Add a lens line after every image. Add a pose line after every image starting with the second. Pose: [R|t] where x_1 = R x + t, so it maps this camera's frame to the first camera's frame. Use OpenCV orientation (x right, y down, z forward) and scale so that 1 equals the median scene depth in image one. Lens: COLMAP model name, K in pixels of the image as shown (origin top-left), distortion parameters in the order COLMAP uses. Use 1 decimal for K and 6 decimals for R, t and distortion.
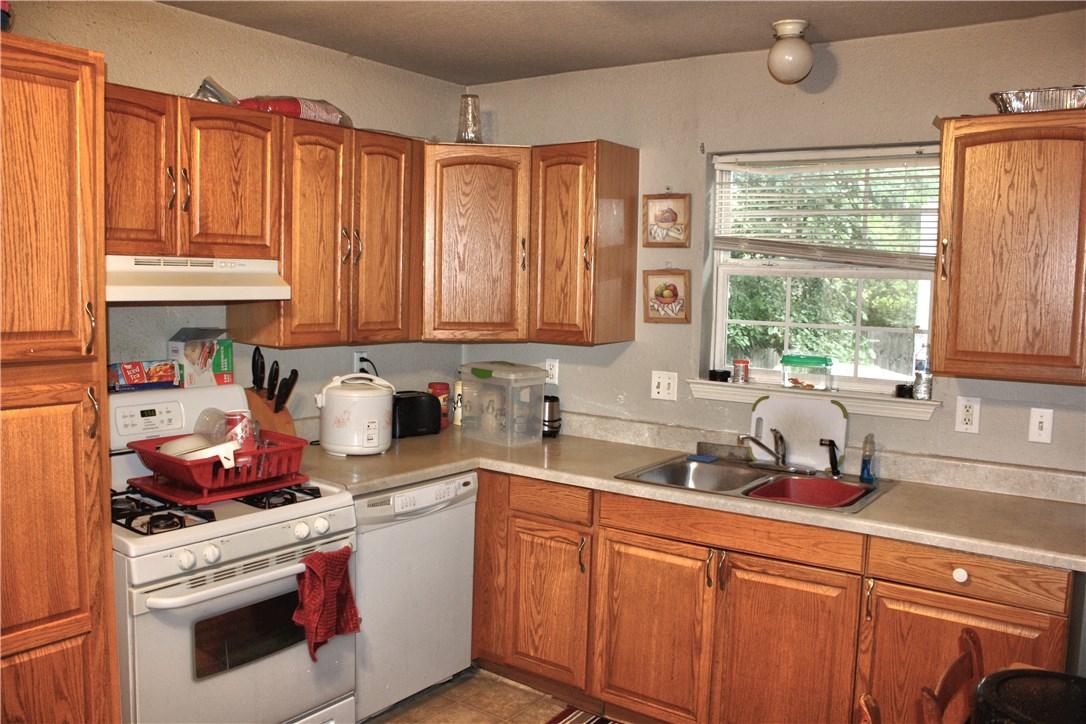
lens RADIAL K [[885.7, 0, 543.0], [0, 885.7, 362.0], [0, 0, 1]] dist [-0.173467, 0.141722]
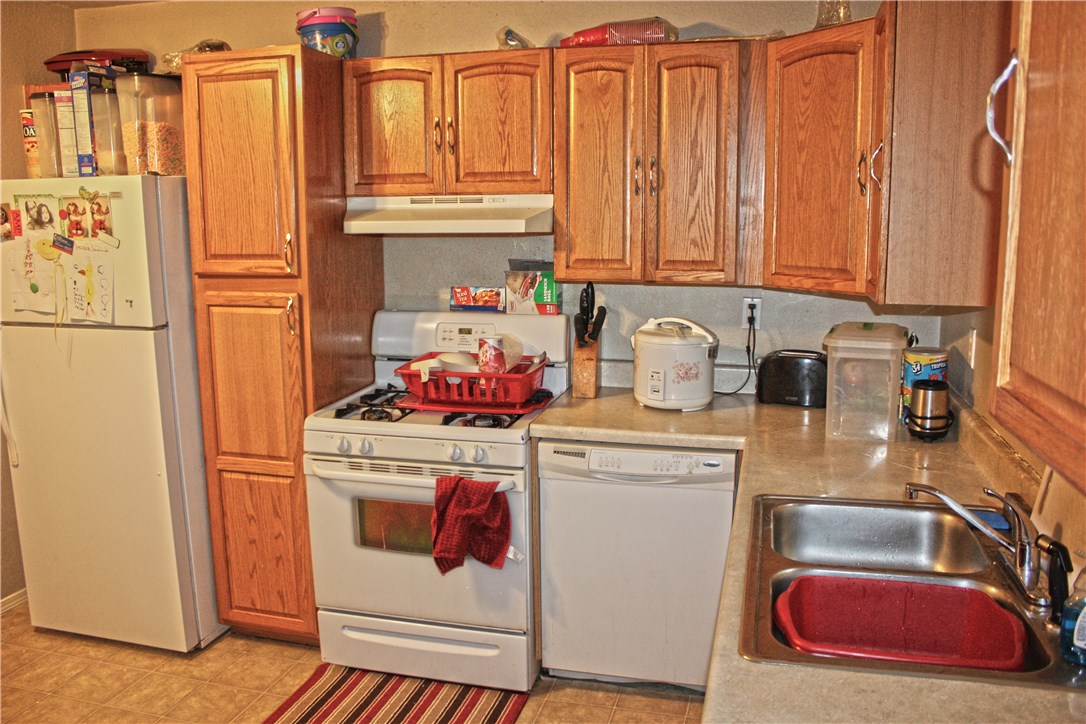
lens RADIAL K [[885.7, 0, 543.0], [0, 885.7, 362.0], [0, 0, 1]] dist [-0.173467, 0.141722]
pose [[0.371339, 0.124650, -0.920092, 0.674246], [-0.072436, 0.991817, 0.105133, -0.032008], [0.925667, 0.027608, 0.377330, 0.636499]]
